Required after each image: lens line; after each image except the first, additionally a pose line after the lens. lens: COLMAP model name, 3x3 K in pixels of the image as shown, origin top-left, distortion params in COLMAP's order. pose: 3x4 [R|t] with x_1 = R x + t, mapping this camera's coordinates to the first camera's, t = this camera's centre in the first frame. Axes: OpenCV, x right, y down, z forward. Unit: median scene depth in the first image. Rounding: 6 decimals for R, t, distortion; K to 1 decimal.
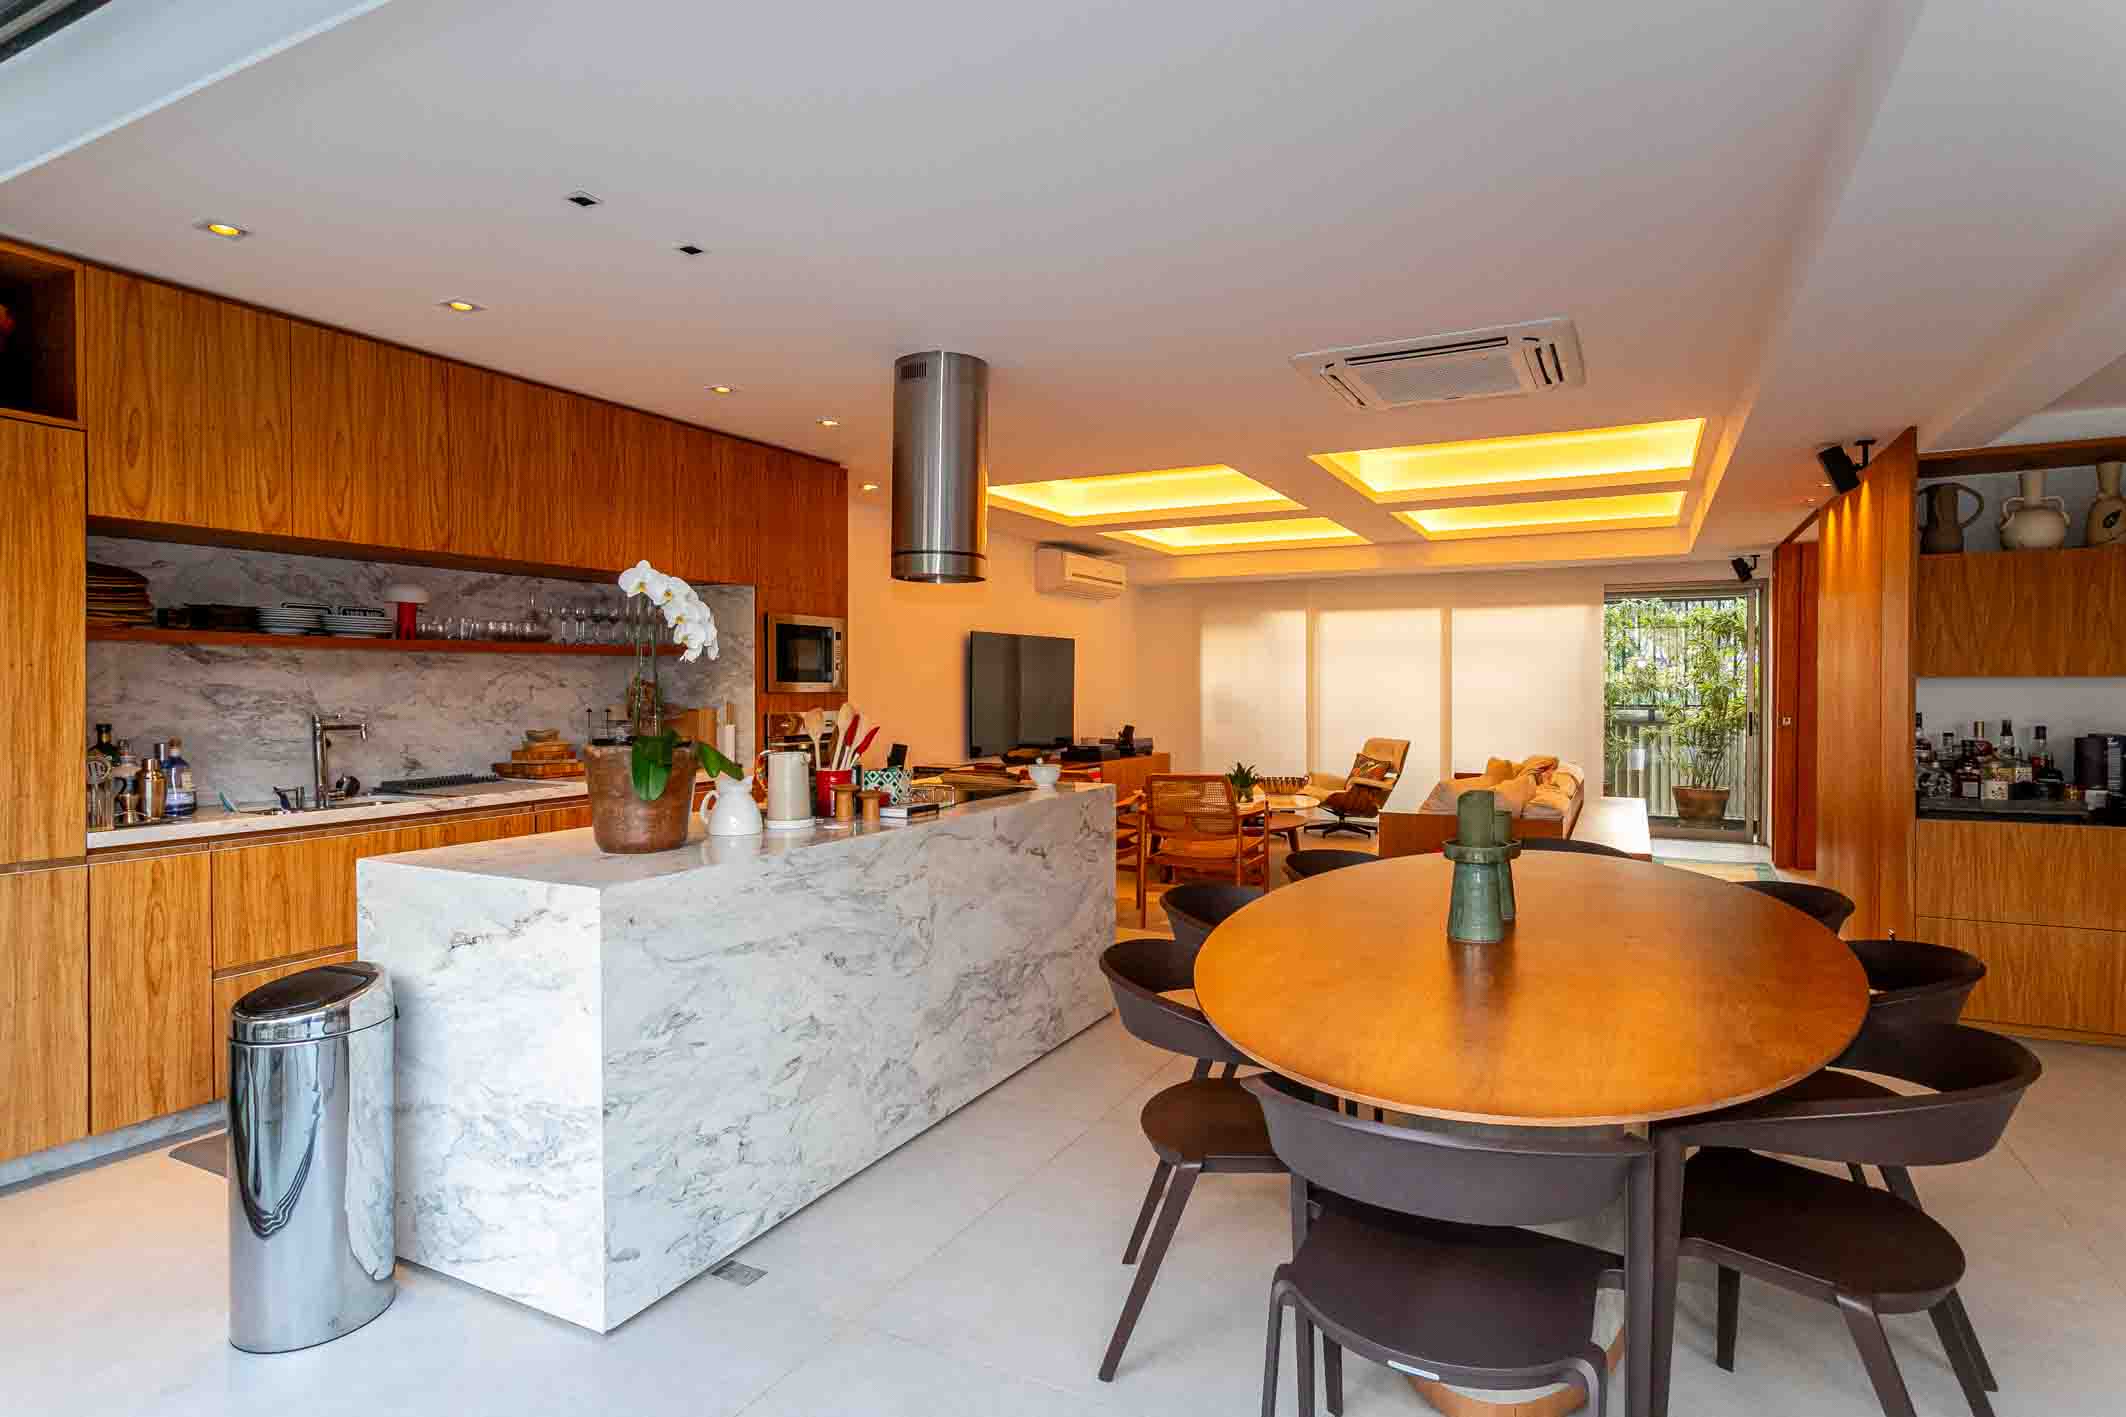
lens RADIAL K [[1110.8, 0, 1068.8], [0, 1110.8, 694.1], [0, 0, 1]] dist [0.002769, 0.000269]
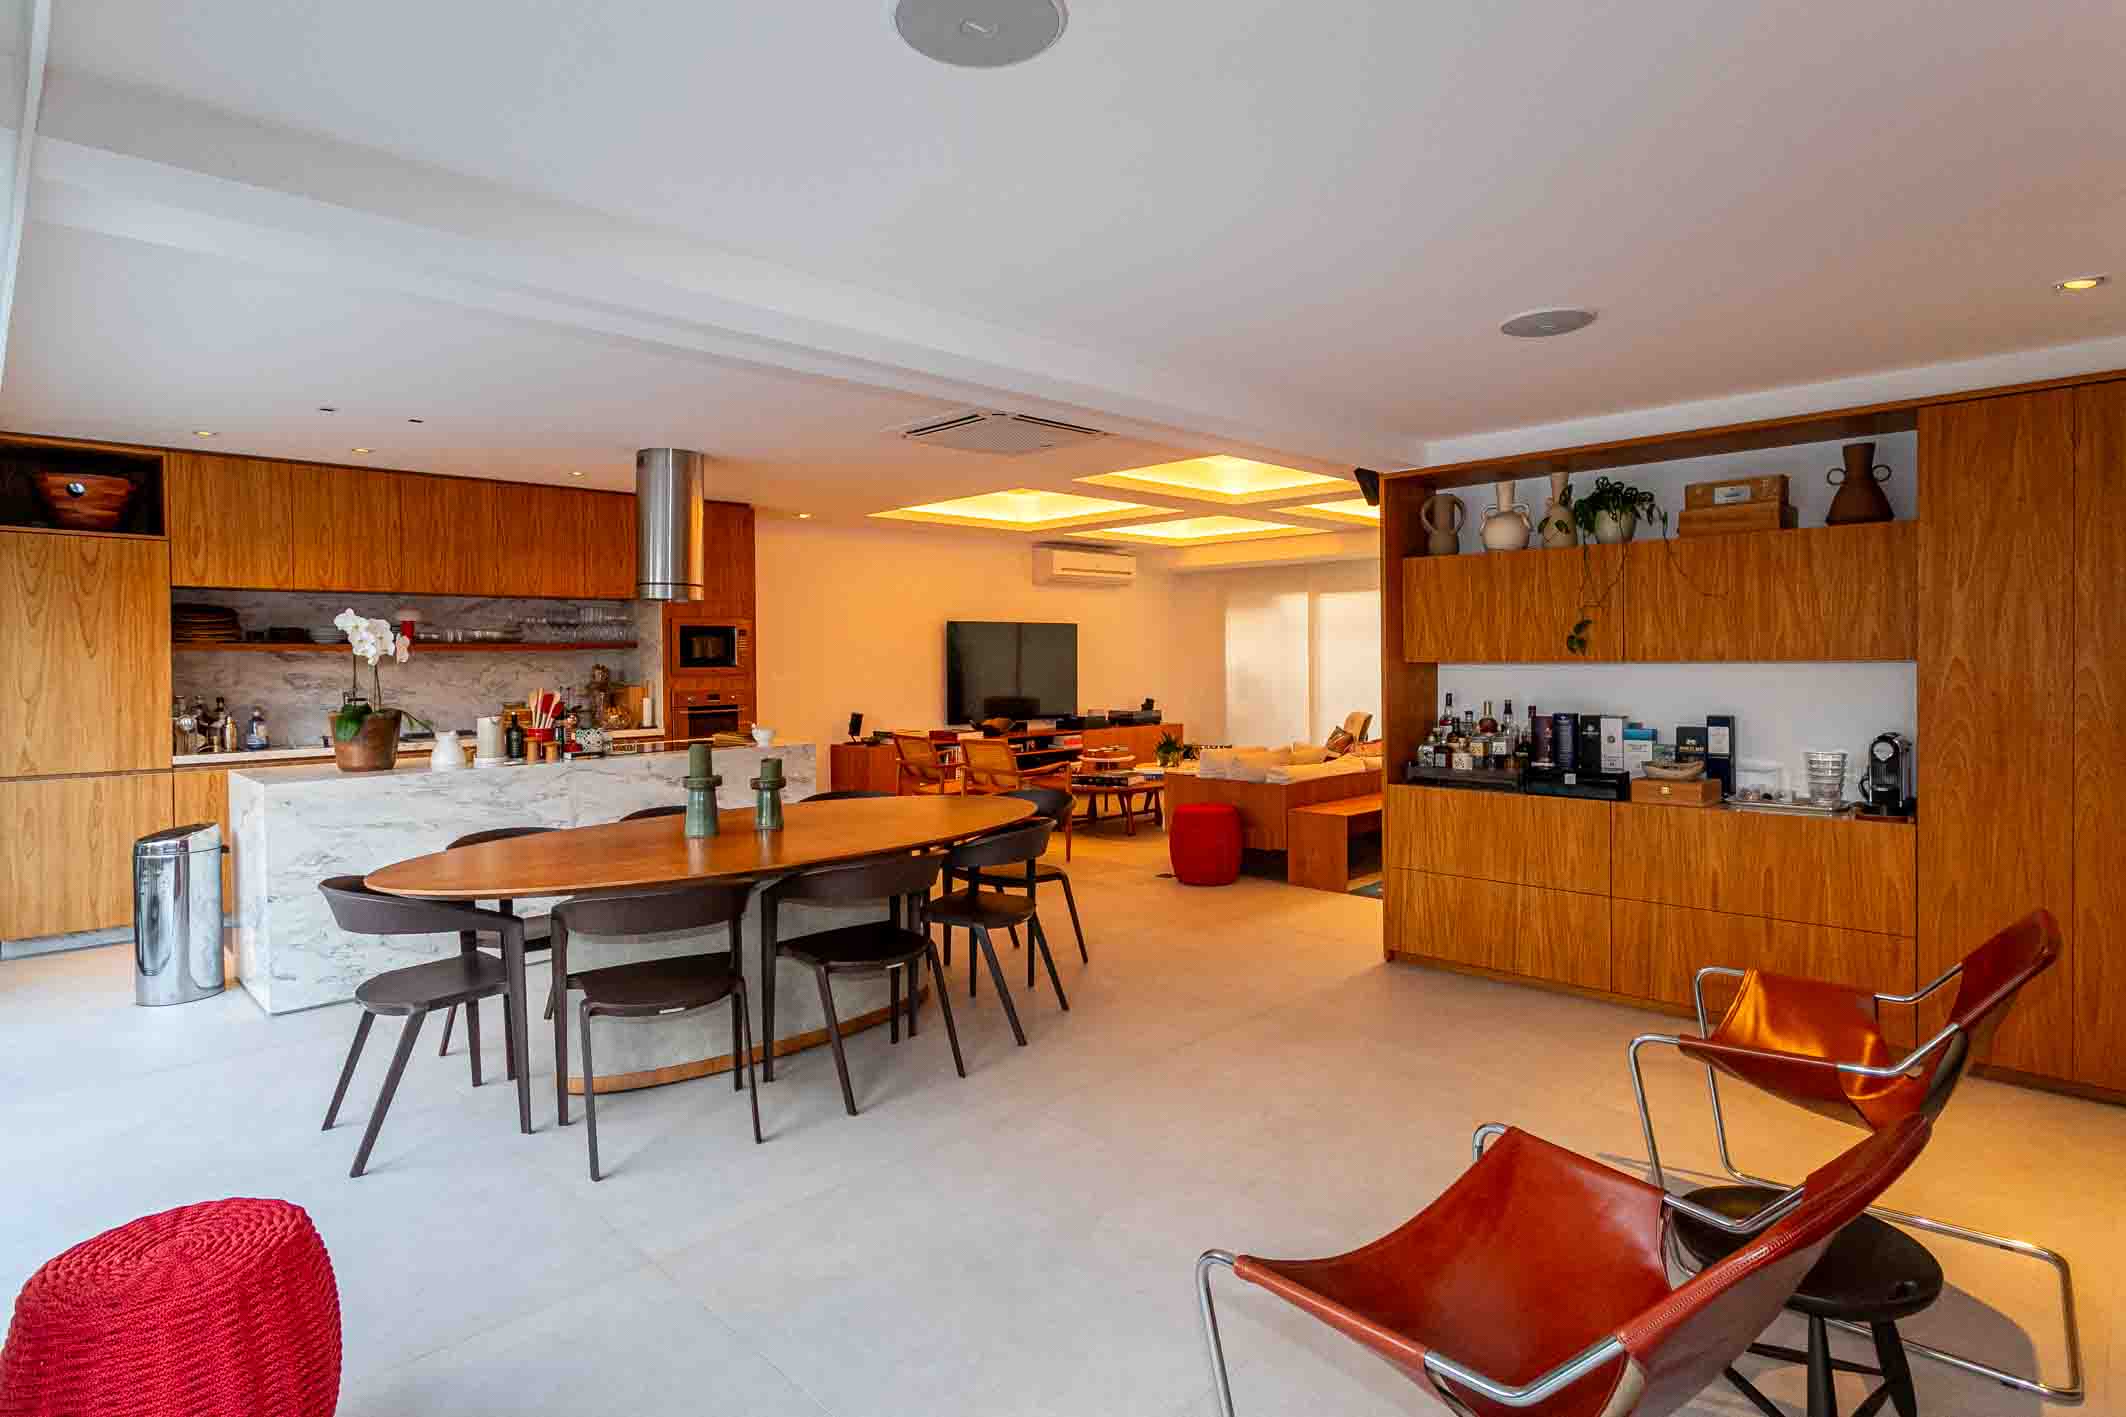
lens RADIAL K [[1095.9, 0, 1051.0], [0, 1095.9, 666.6], [0, 0, 1]] dist [0.000191, 0.000179]
pose [[0.951770, -0.003997, -0.306786, 0.690814], [0.004406, 0.999990, 0.000642, -0.012660], [0.306780, -0.001963, 0.951778, -0.188732]]
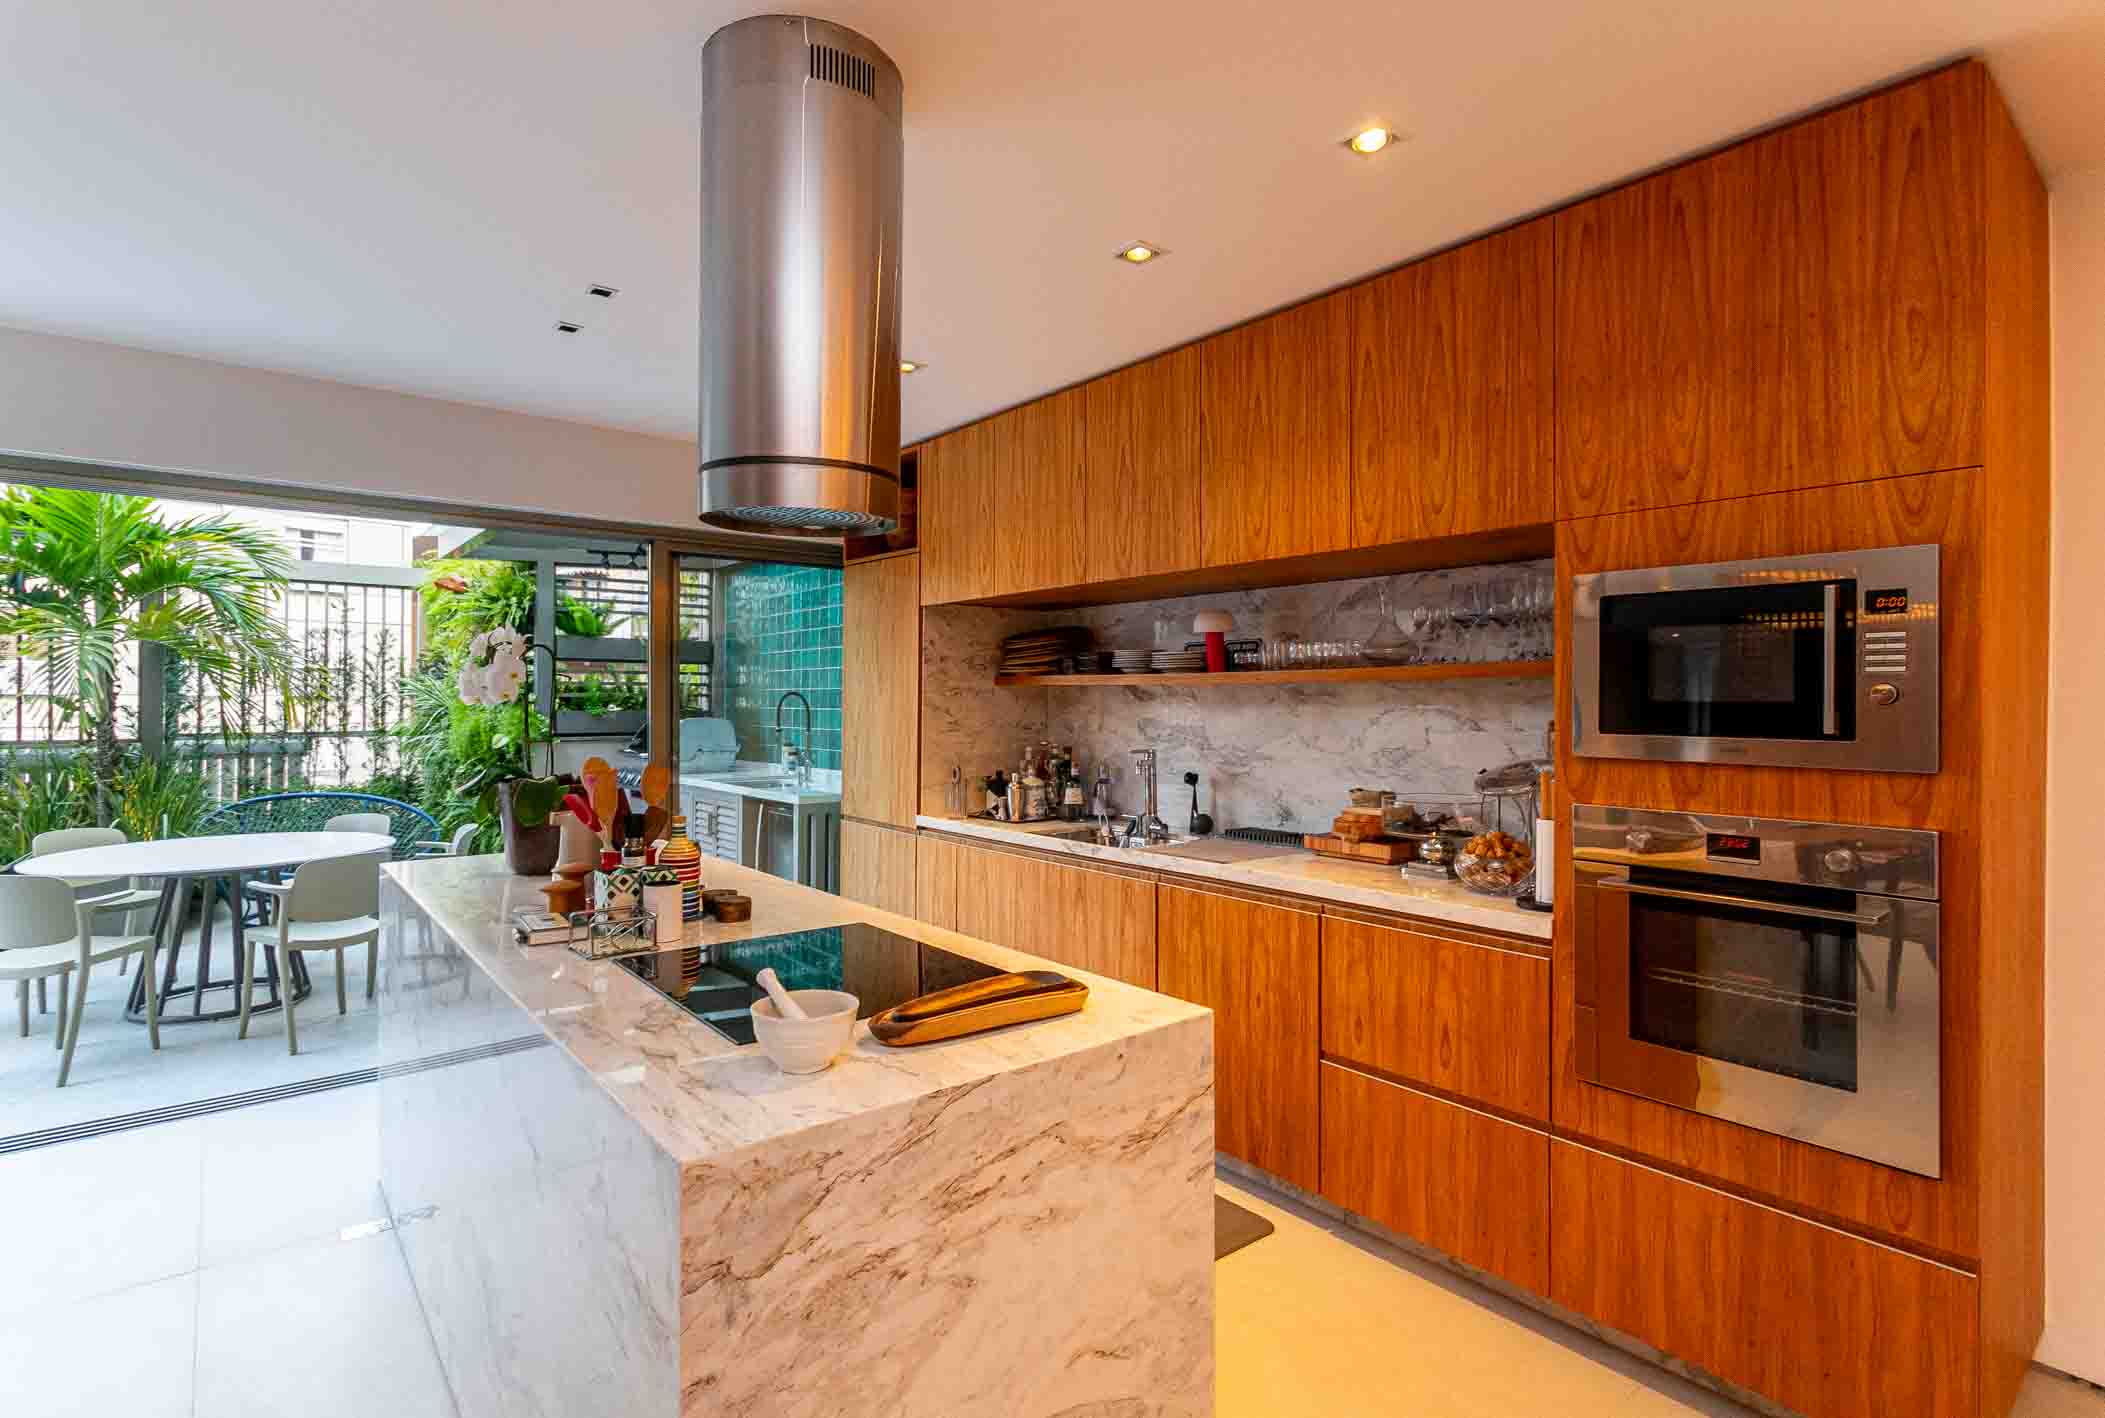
lens RADIAL K [[1031.8, 0, 1052.3], [0, 1031.8, 694.4], [0, 0, 1]] dist [0.001563, 0.000109]
pose [[-0.408142, -0.004285, -0.912908, 0.212025], [-0.011357, 0.999935, 0.000384, -0.027225], [0.912848, 0.010525, -0.408165, 1.117347]]
